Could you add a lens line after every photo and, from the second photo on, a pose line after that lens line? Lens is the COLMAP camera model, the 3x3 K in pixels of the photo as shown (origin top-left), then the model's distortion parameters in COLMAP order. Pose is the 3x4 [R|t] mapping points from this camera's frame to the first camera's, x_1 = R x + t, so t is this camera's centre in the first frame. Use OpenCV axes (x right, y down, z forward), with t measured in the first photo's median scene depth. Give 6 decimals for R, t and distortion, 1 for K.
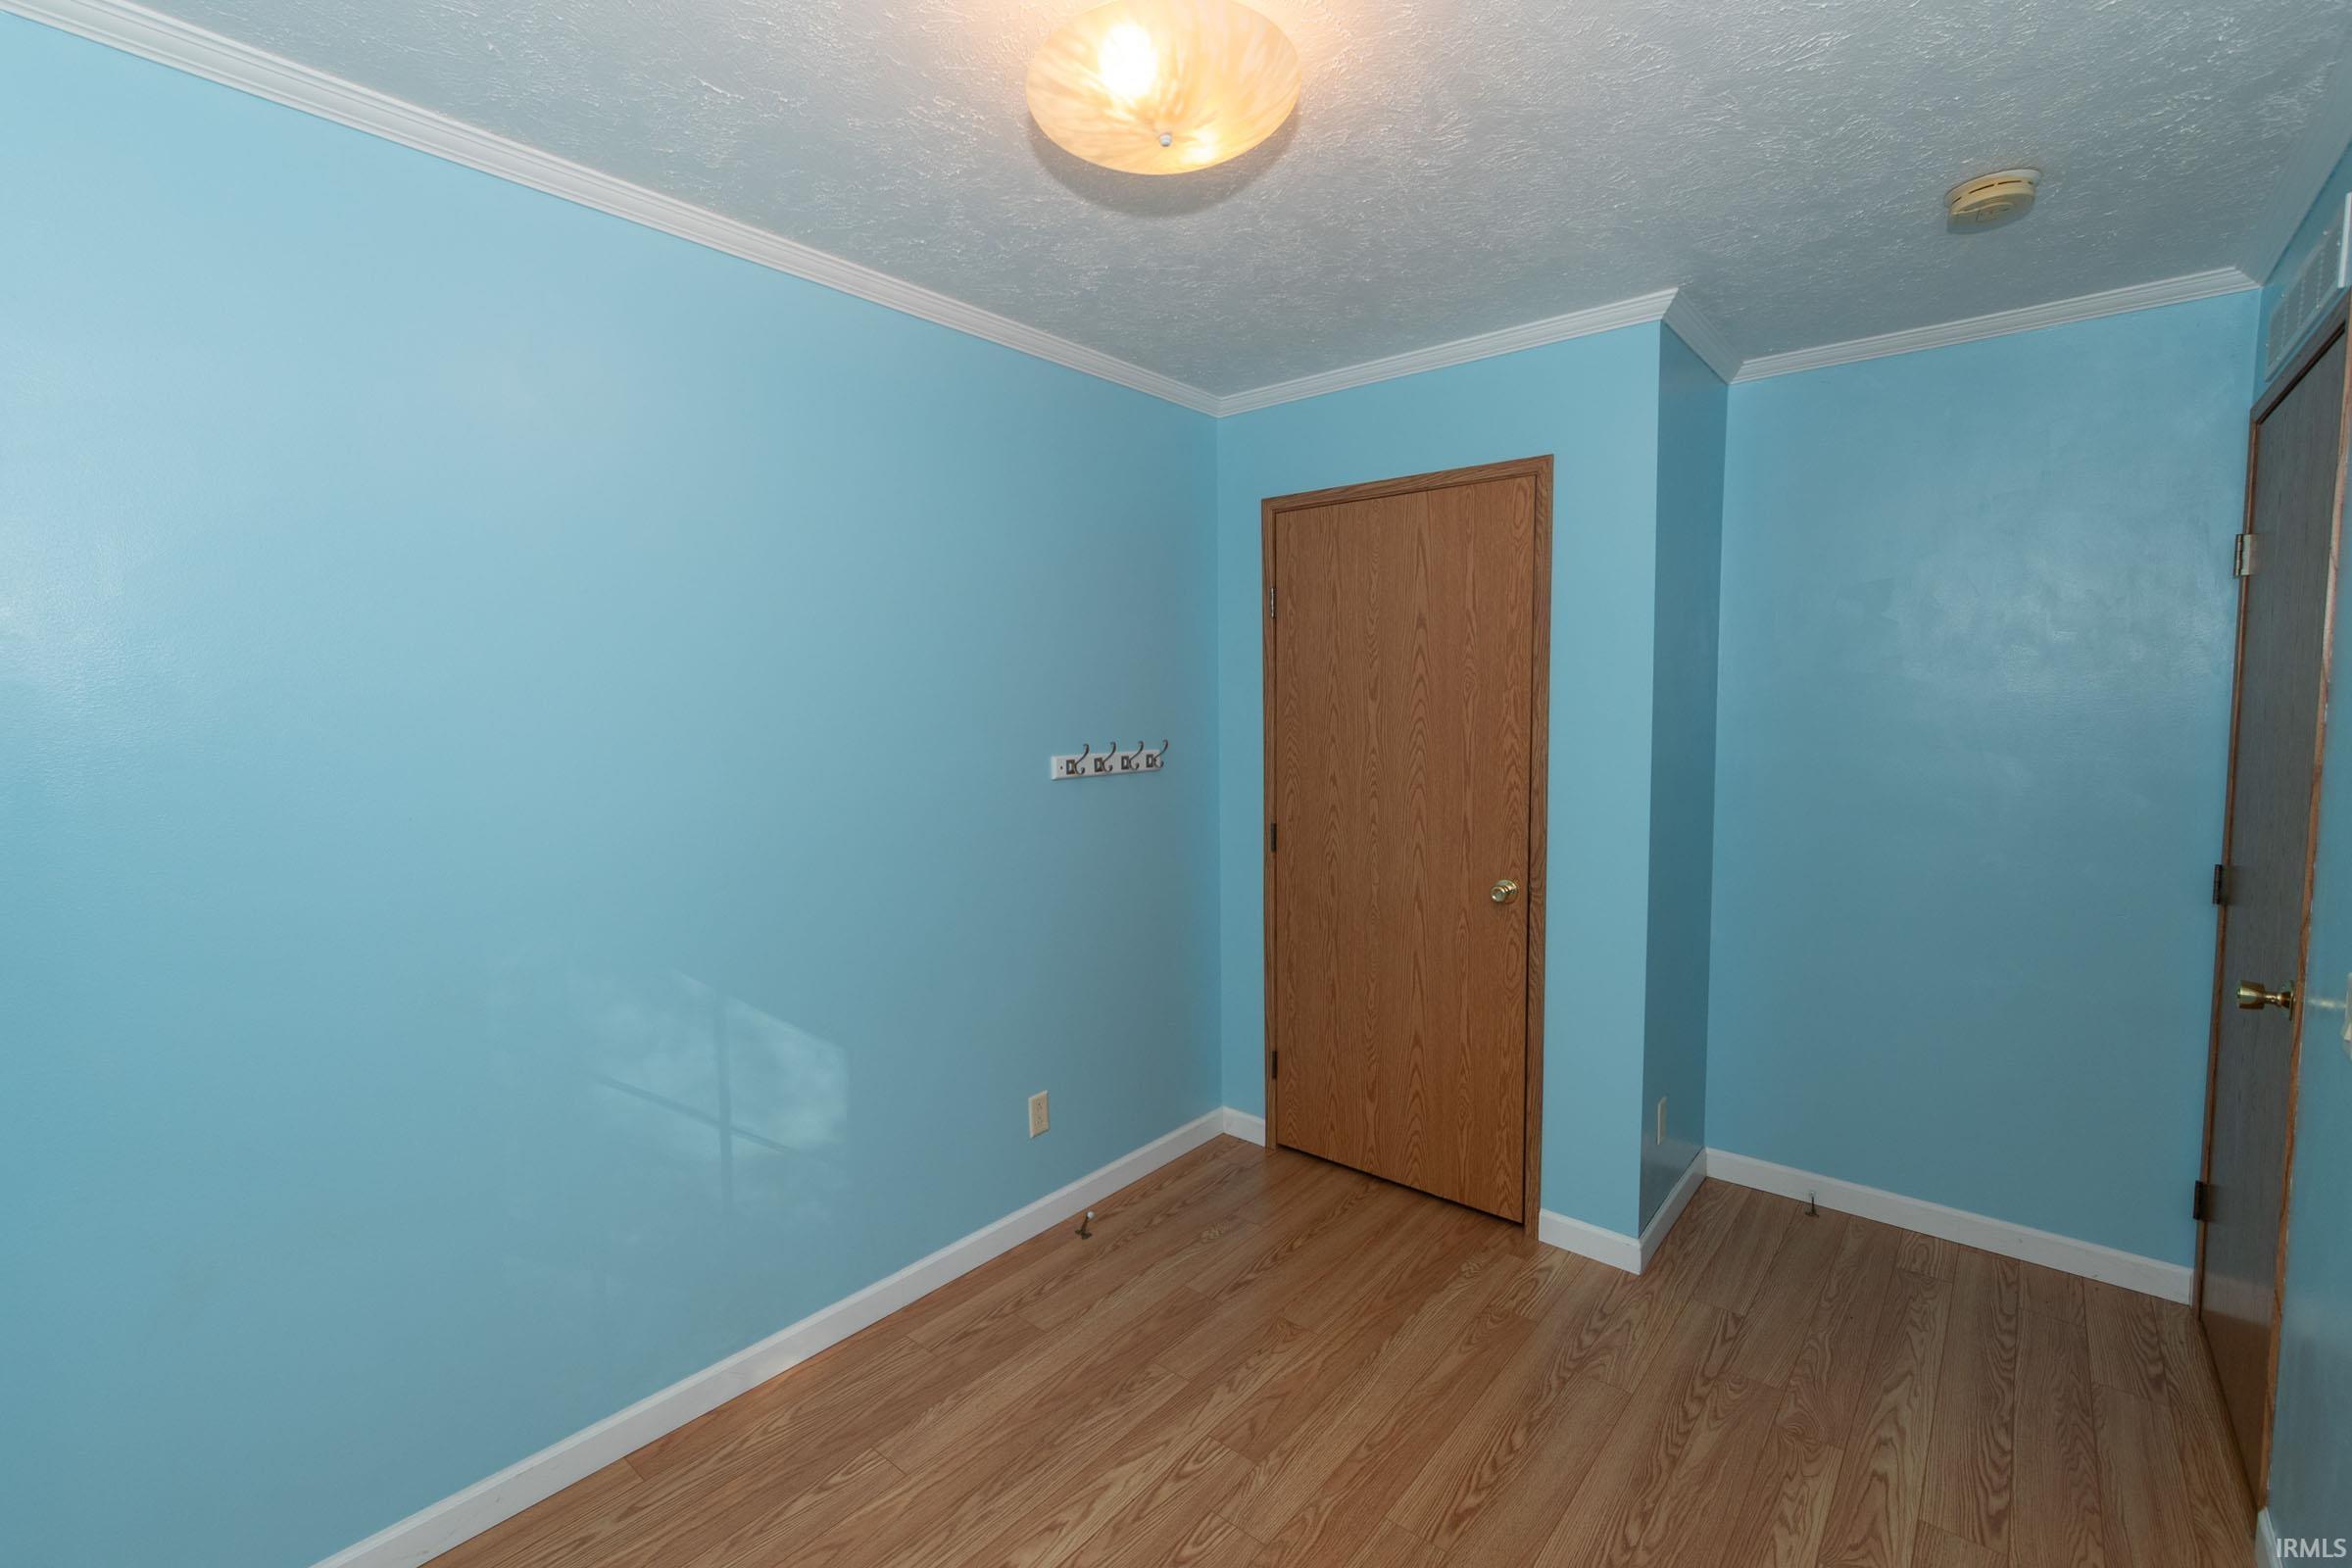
lens RADIAL K [[988.5, 0, 1174.5], [0, 988.5, 770.6], [0, 0, 1]] dist [0.000805, 0.000016]
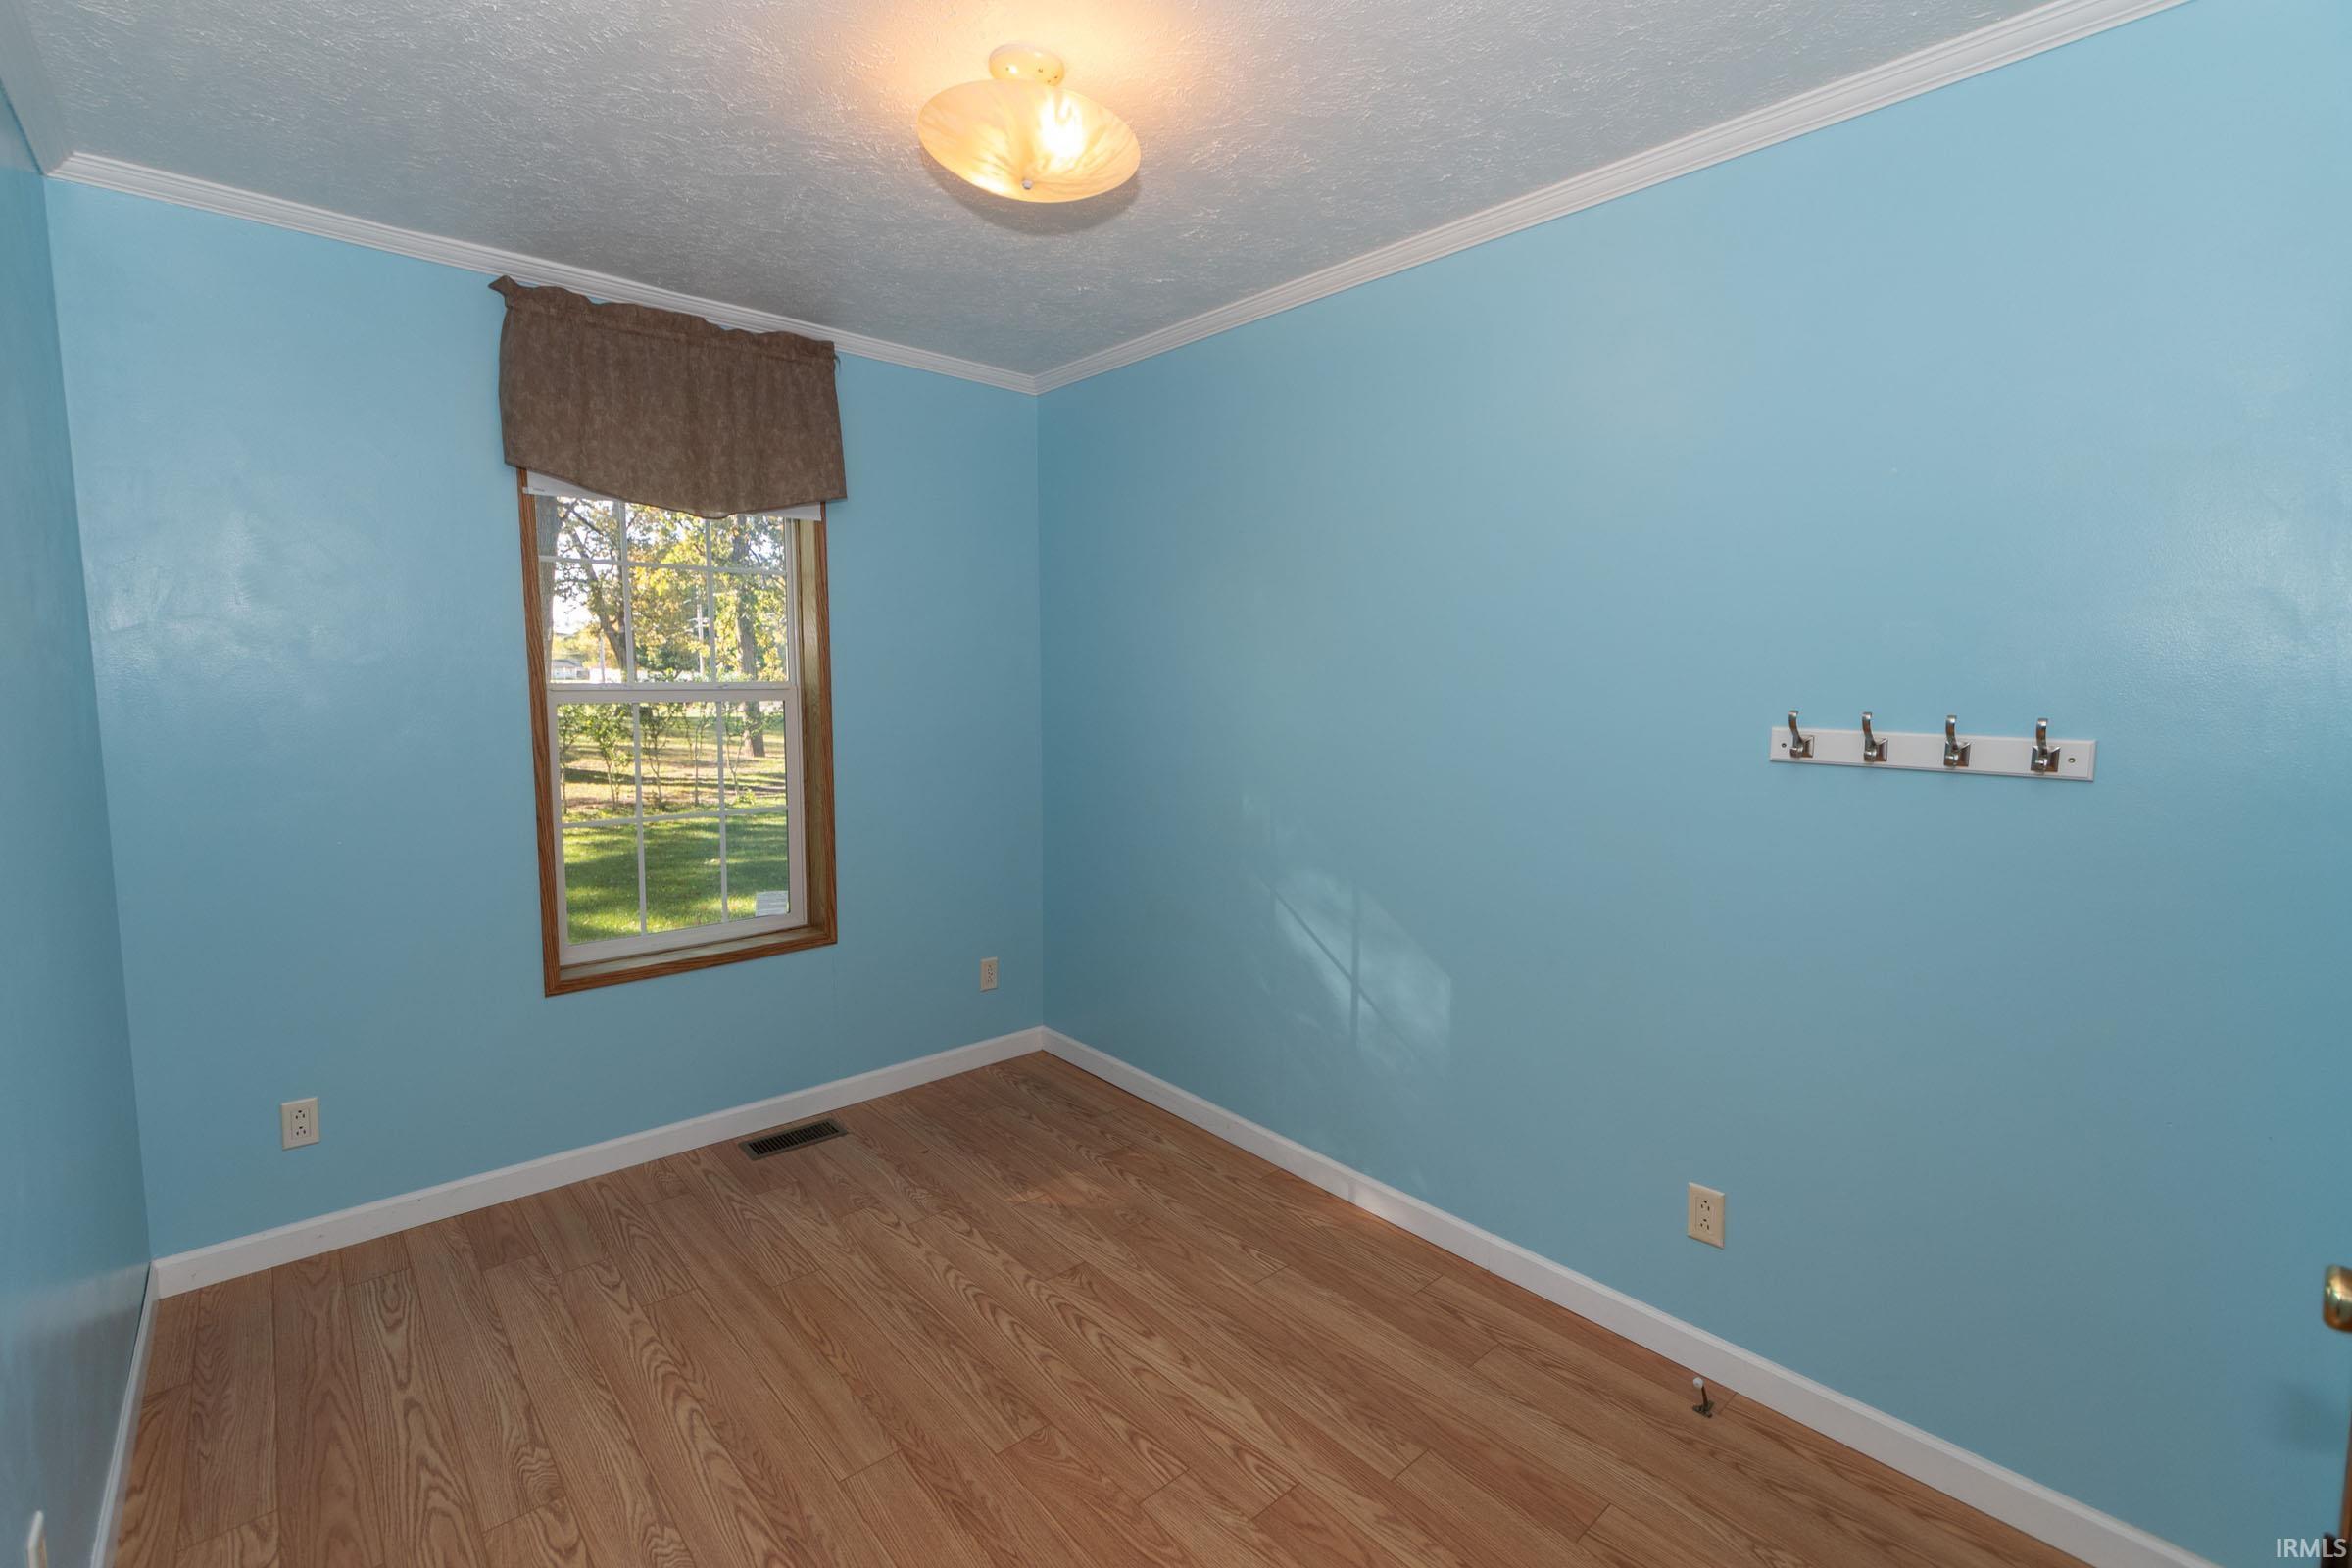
lens RADIAL K [[1046.3, 0, 1178.5], [0, 1046.3, 780.3], [0, 0, 1]] dist [0.002835, 0.000995]
pose [[-0.114923, 0.116161, -0.986559, 0.871215], [-0.082278, 0.988614, 0.125987, -0.047367], [0.989961, 0.095651, -0.104057, 0.916541]]
